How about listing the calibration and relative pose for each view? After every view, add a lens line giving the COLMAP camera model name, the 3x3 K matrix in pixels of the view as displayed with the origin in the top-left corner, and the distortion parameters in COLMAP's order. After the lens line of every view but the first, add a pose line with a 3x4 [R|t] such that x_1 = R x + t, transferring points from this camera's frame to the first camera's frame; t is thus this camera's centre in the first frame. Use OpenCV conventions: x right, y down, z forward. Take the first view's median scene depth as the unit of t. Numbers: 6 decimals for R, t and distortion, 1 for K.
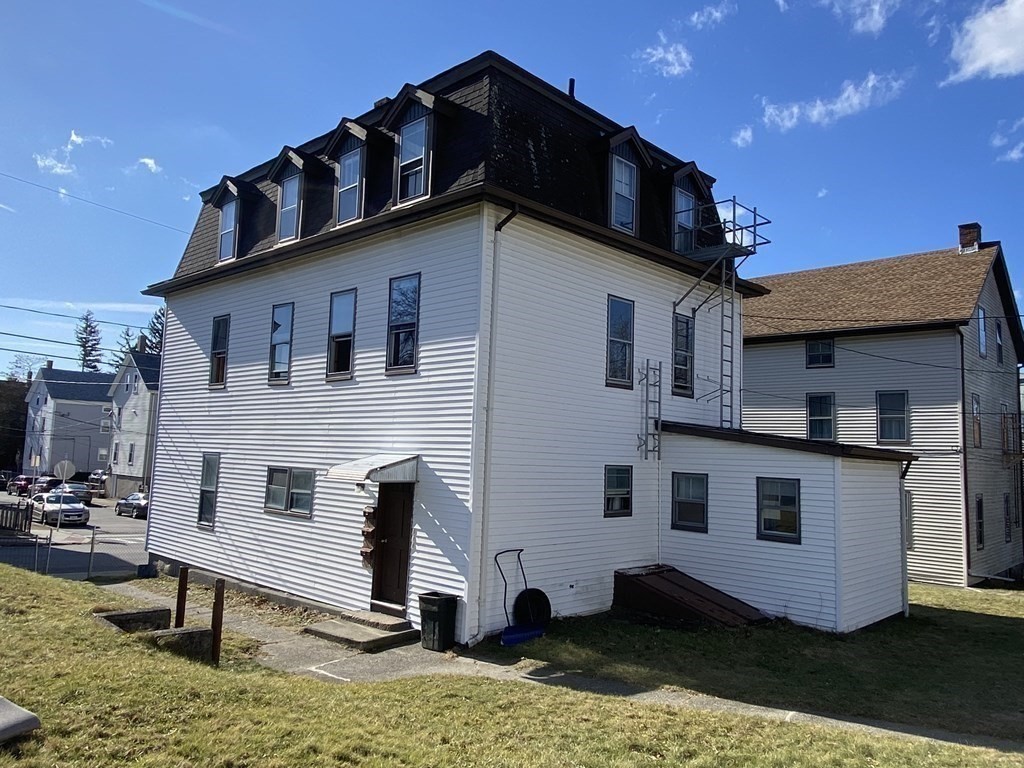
lens RADIAL K [[752.1, 0, 512.0], [0, 752.1, 384.0], [0, 0, 1]] dist [-0.000919, -0.000124]
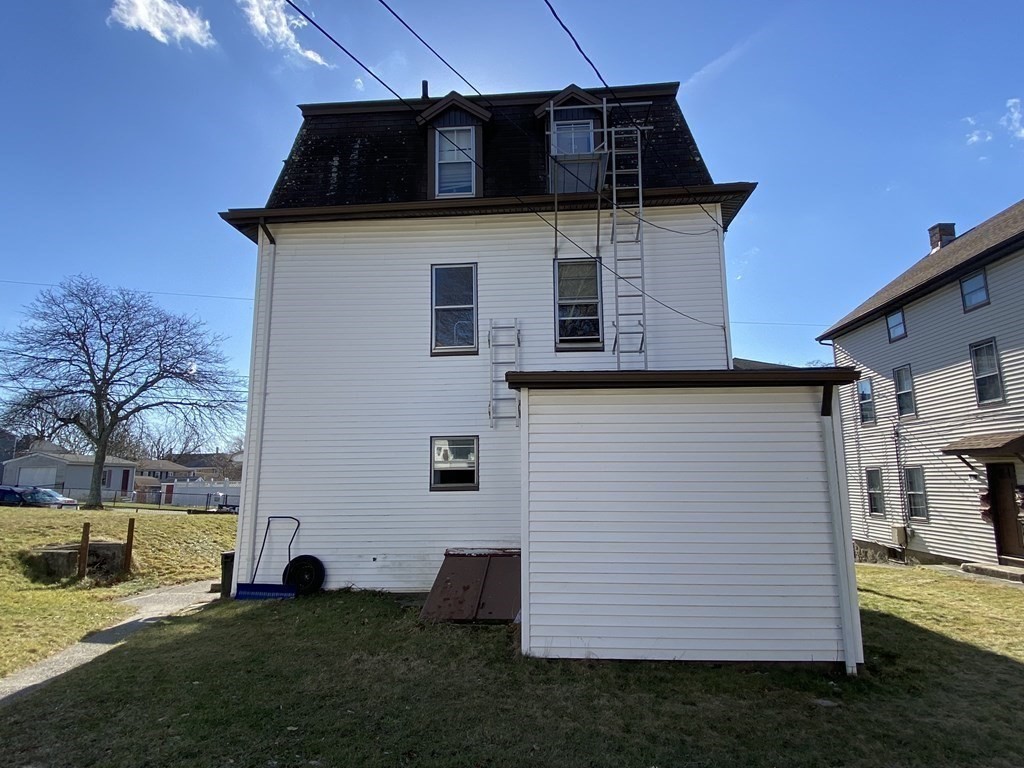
lens RADIAL K [[585.2, 0, 511.3], [0, 585.2, 406.7], [0, 0, 1]] dist [0.006466, 0.000216]
pose [[0.648387, -0.157431, -0.744855, 0.707894], [0.105152, 0.987527, -0.117188, 0.158196], [0.754014, -0.002340, 0.656854, 0.552427]]
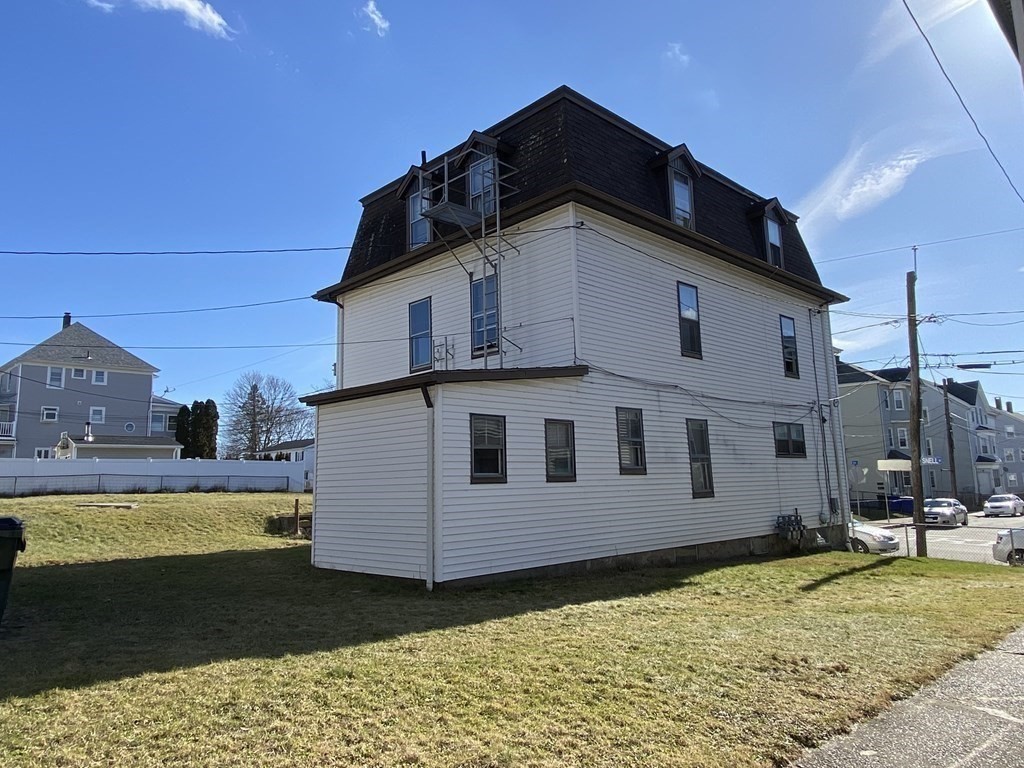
lens RADIAL K [[694.3, 0, 512.0], [0, 694.3, 384.0], [0, 0, 1]] dist [0.000784, -0.000020]
pose [[-0.012610, -0.160346, -0.986980, 1.272477], [0.141950, 0.976775, -0.160501, 0.237436], [0.989794, -0.142125, 0.010444, 1.099904]]
